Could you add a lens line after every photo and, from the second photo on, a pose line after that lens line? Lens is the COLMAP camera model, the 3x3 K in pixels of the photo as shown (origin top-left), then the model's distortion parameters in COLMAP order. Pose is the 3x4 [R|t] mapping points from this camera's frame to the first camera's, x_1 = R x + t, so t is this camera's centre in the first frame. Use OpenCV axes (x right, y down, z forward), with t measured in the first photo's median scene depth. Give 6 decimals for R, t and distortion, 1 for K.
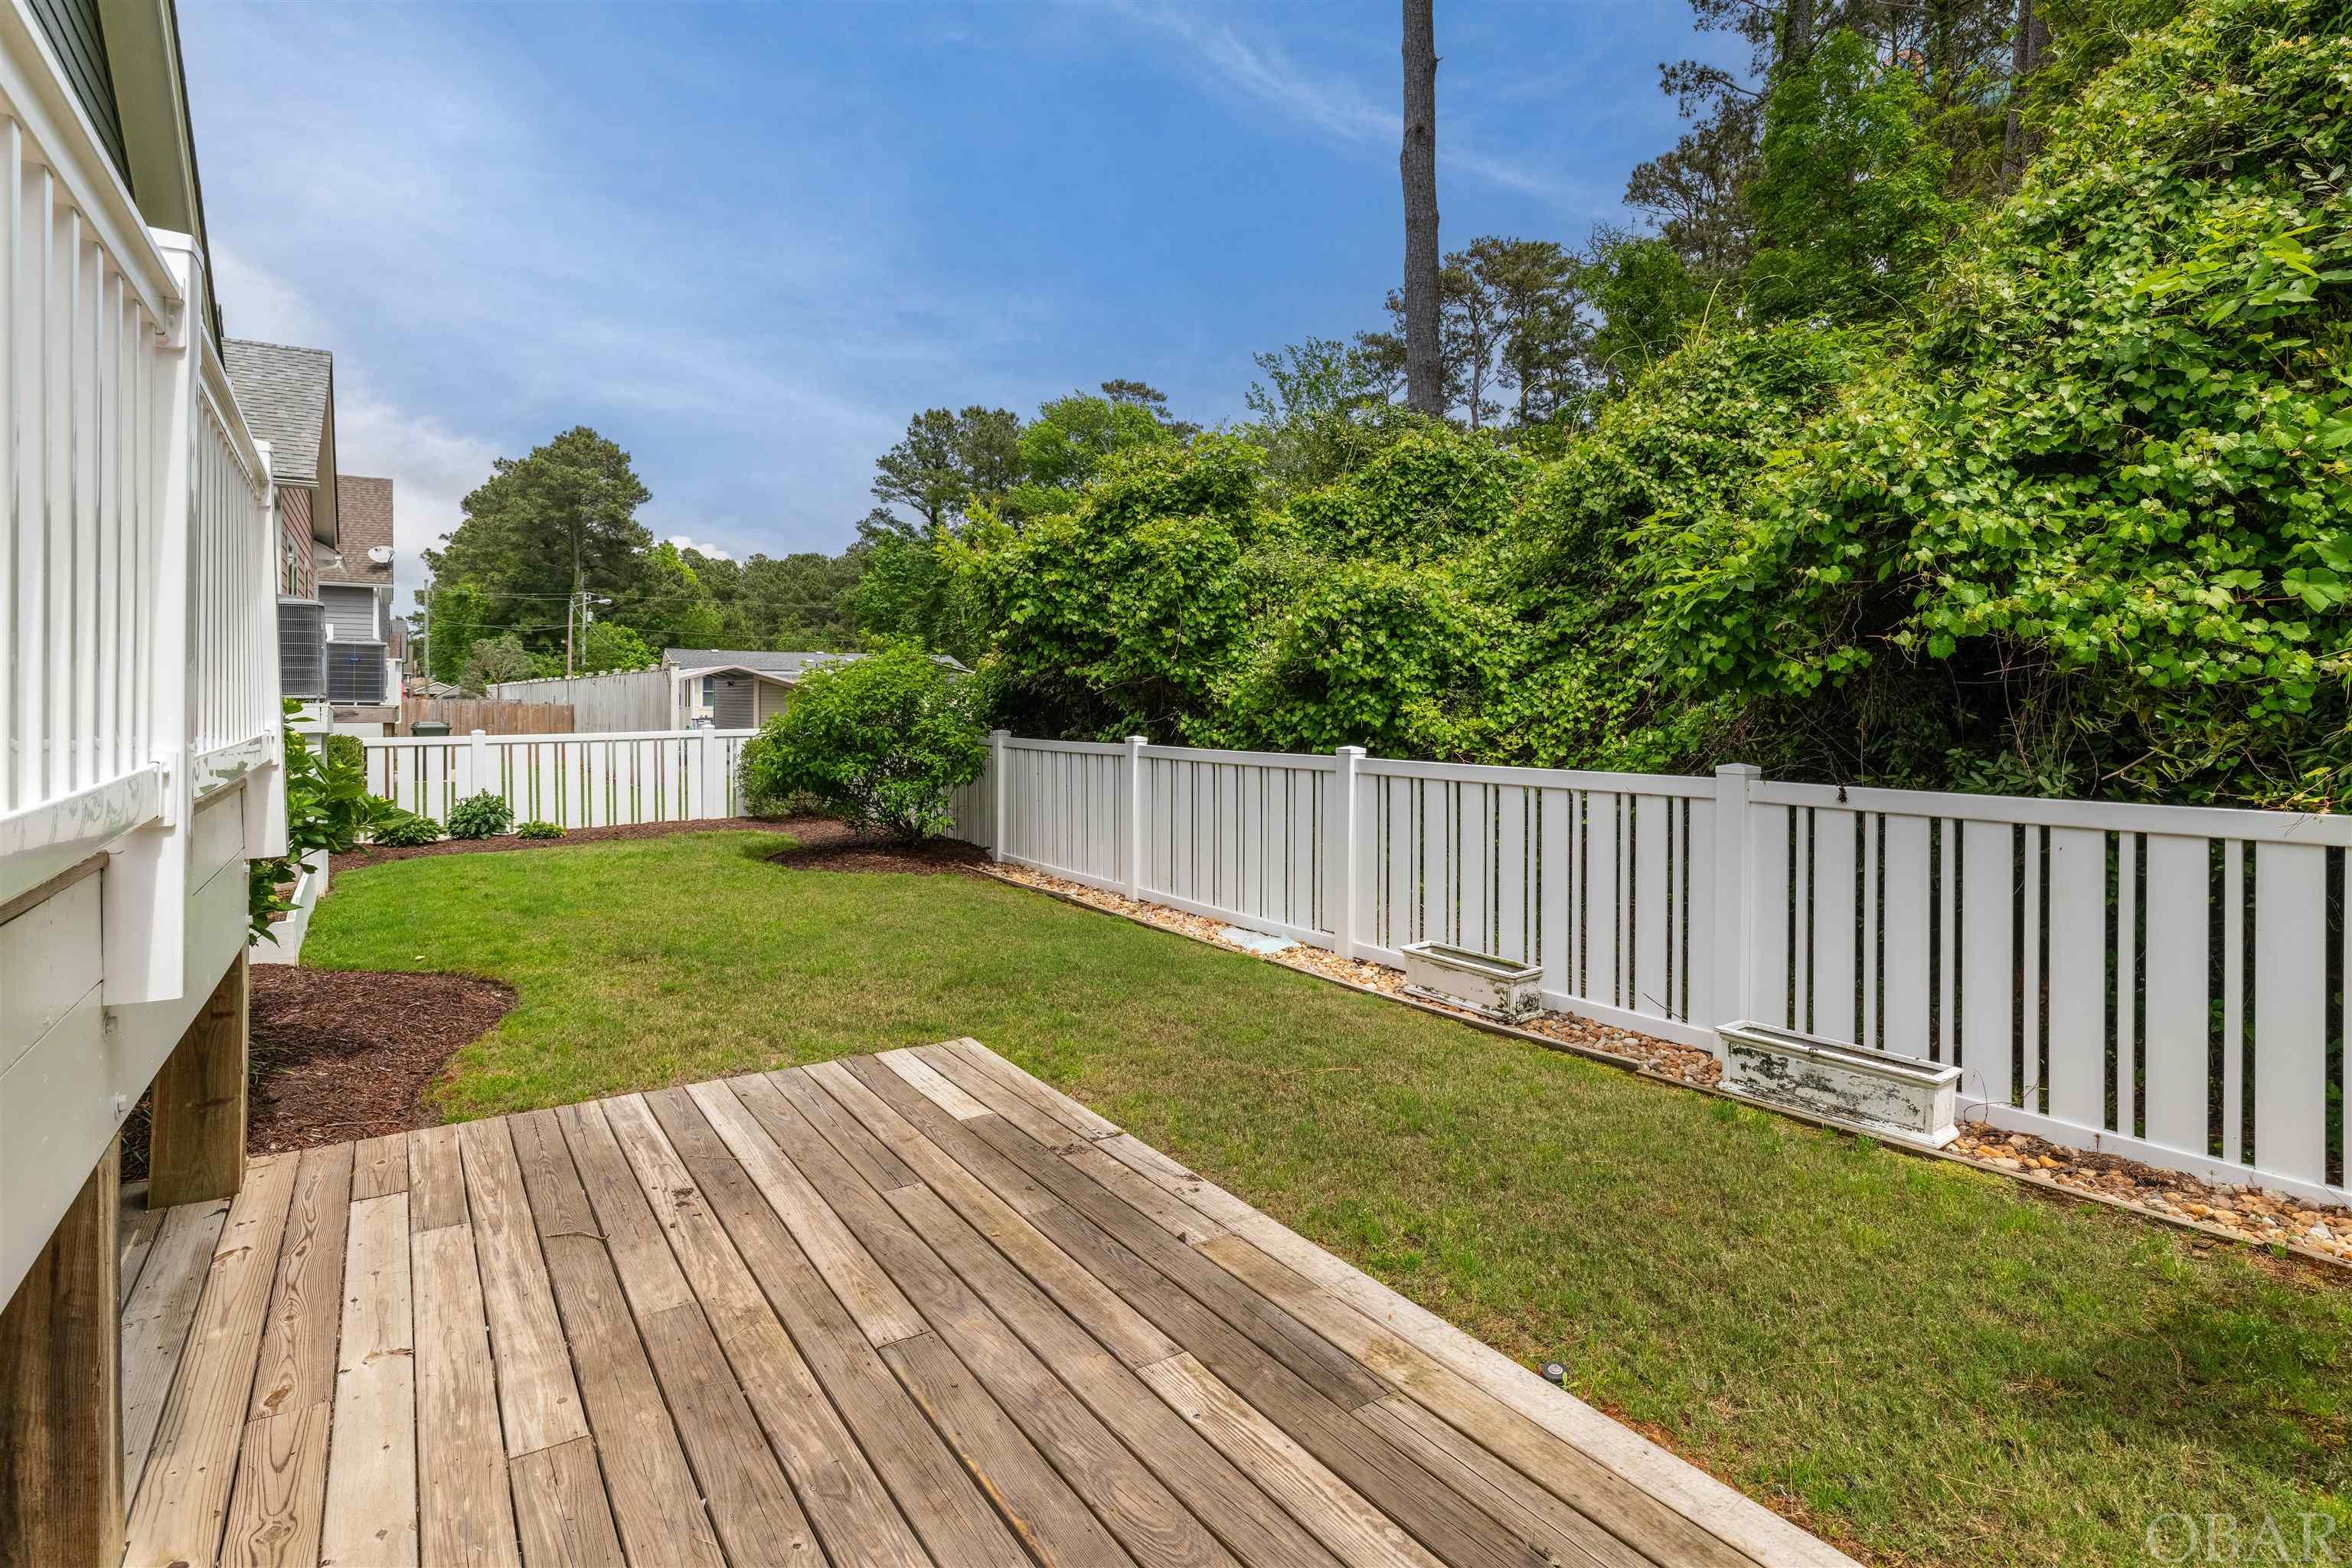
lens RADIAL K [[1167.4, 0, 1256.1], [0, 1167.4, 693.3], [0, 0, 1]] dist [-0.003590, 0.002662]
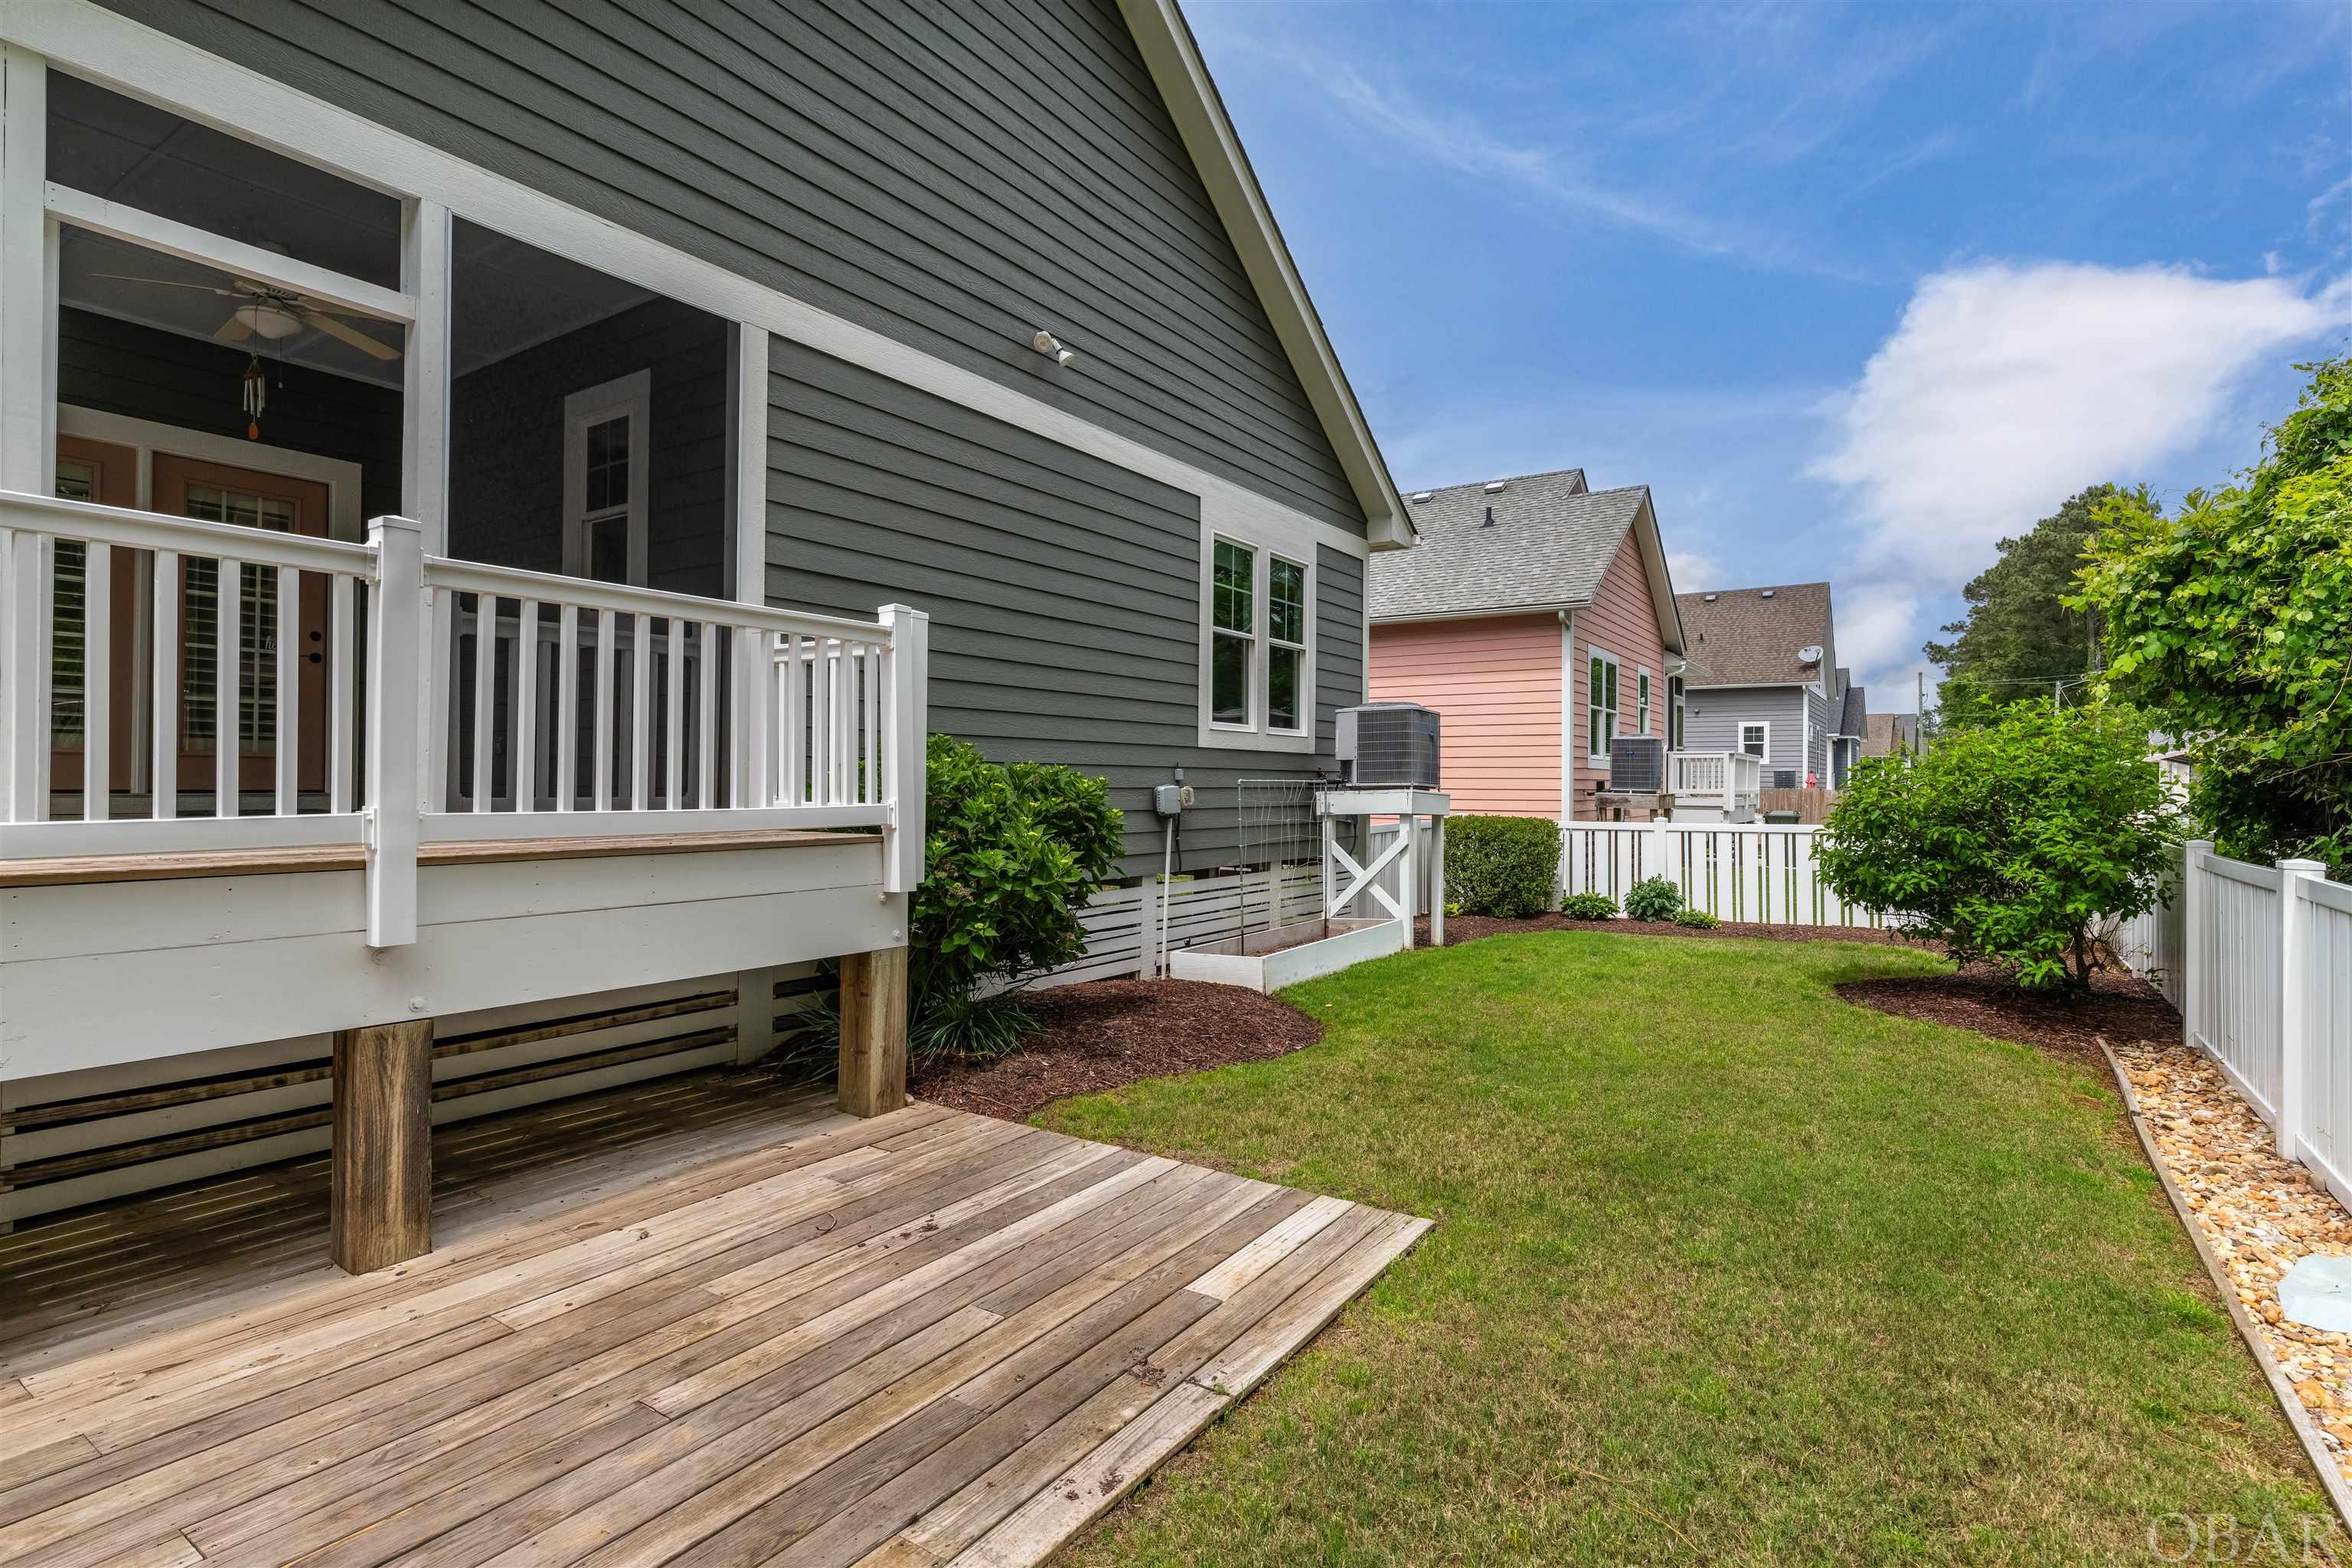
lens RADIAL K [[1167.4, 0, 1164.6], [0, 1167.4, 771.2], [0, 0, 1]] dist [-0.003590, 0.002662]
pose [[0.336517, -0.008754, -0.941637, 0.571413], [-0.001569, 0.999950, -0.009857, 0.003561], [0.941676, 0.004795, 0.336487, 0.754949]]
